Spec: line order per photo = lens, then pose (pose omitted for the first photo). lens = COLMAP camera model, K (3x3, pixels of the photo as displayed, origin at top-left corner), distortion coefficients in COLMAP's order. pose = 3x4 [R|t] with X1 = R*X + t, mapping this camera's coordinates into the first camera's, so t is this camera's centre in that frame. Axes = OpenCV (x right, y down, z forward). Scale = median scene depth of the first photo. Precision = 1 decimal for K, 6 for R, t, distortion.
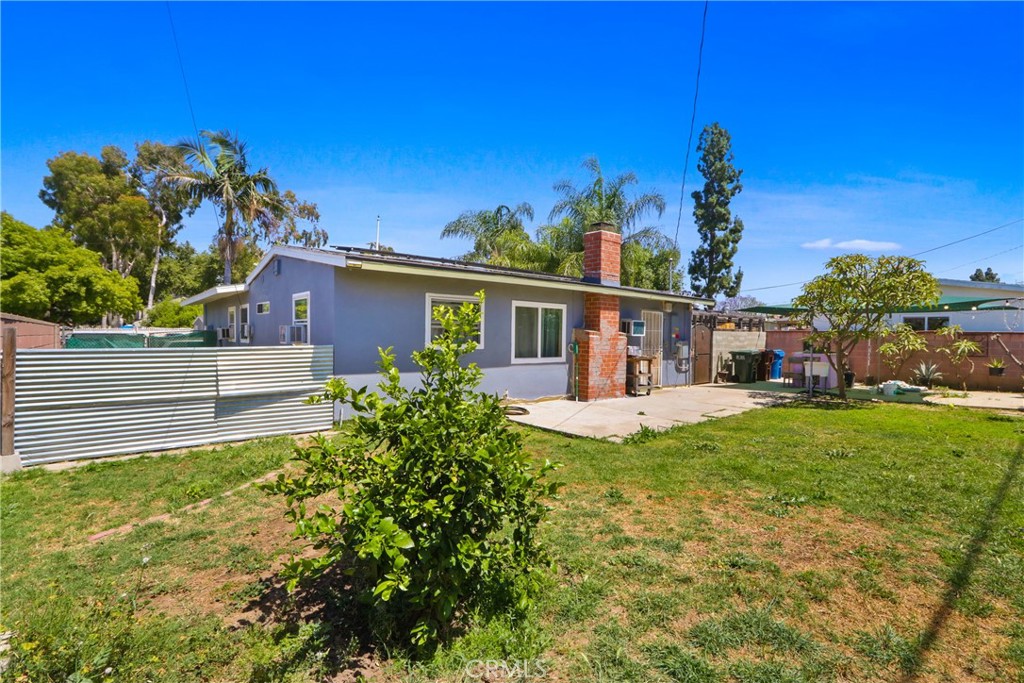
lens RADIAL K [[476.3, 0, 512.3], [0, 476.3, 338.1], [0, 0, 1]] dist [-0.014541, 0.001642]
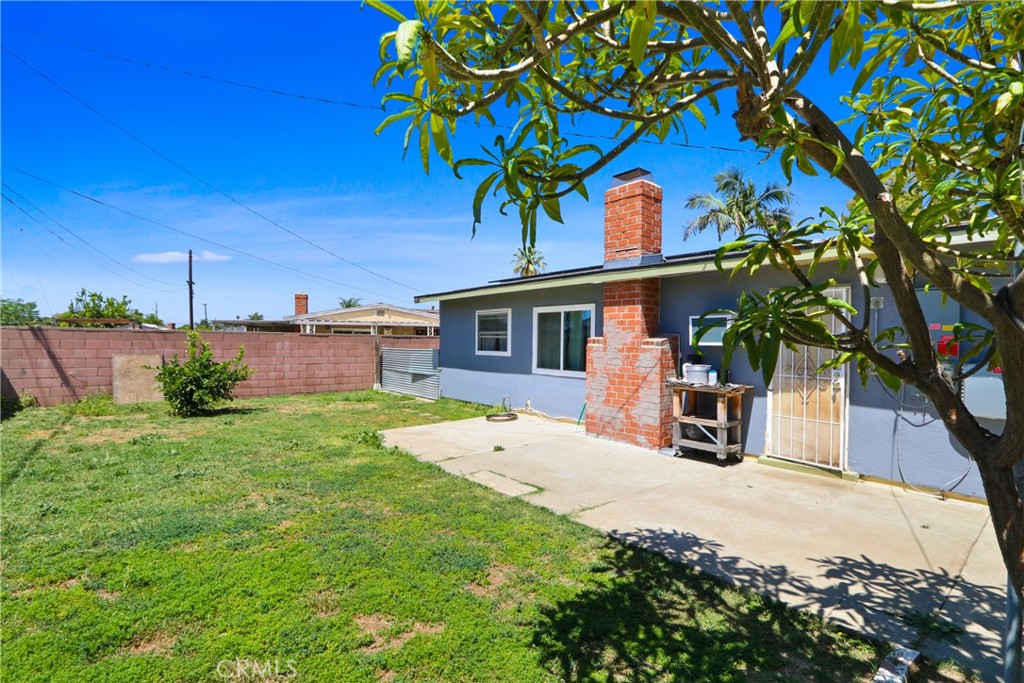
lens RADIAL K [[476.3, 0, 512.6], [0, 476.3, 345.0], [0, 0, 1]] dist [-0.014541, 0.001642]
pose [[-0.021871, -0.010989, -0.999700, 0.918233], [-0.030278, 0.999488, -0.010325, 0.007711], [0.999302, 0.030043, -0.022193, 0.930951]]
